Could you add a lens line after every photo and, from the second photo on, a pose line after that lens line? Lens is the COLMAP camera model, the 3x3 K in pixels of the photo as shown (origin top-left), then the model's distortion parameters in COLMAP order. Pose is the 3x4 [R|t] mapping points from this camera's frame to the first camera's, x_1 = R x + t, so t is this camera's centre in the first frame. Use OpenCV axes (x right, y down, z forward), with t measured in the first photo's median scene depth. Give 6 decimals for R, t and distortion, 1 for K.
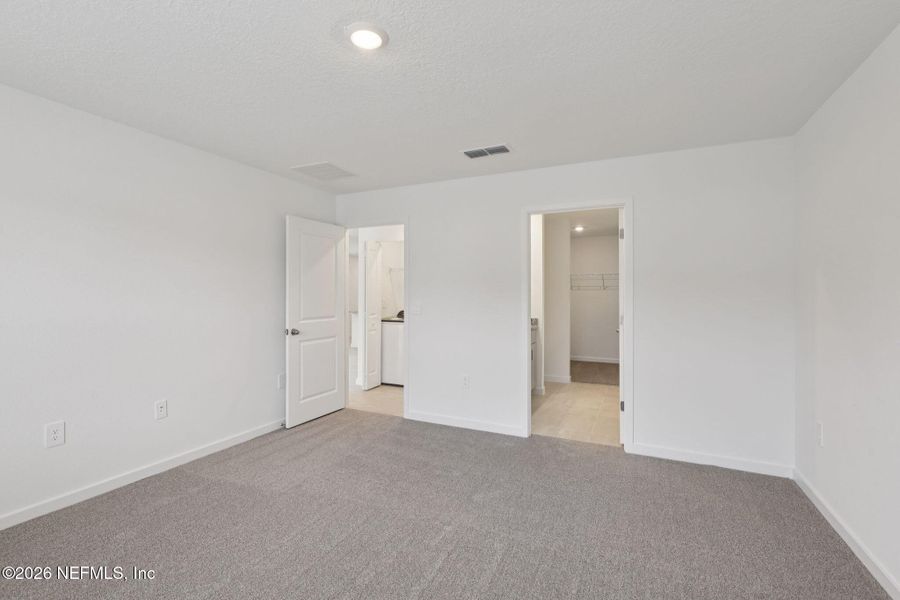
lens RADIAL K [[413.9, 0, 444.5], [0, 413.9, 296.0], [0, 0, 1]] dist [-0.009680, -0.001164]
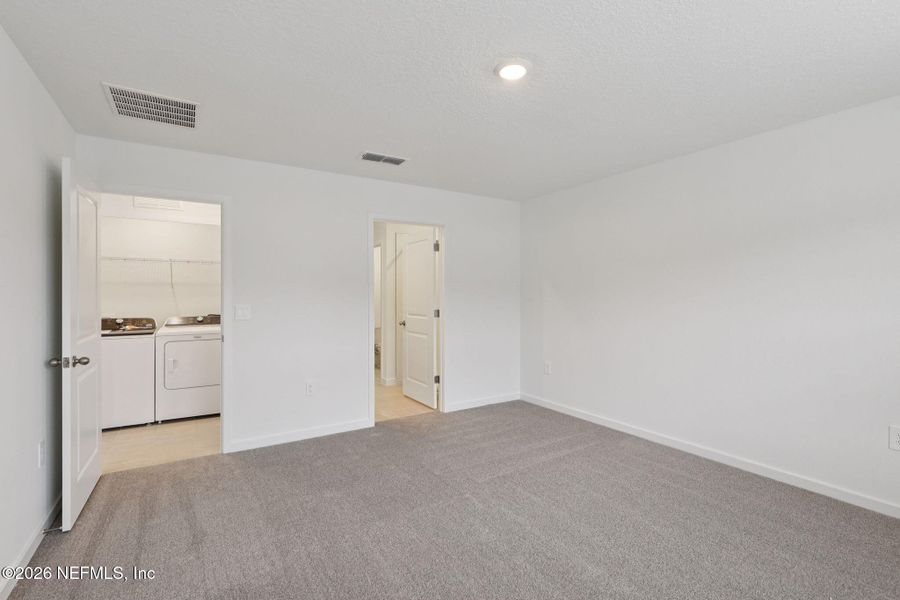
lens RADIAL K [[413.9, 0, 446.0], [0, 413.9, 297.0], [0, 0, 1]] dist [-0.009680, -0.001164]
pose [[0.521213, -0.010757, 0.853359, -0.602455], [0.007963, 0.999938, 0.007741, -0.003136], [-0.853389, 0.002760, 0.521267, 0.264392]]
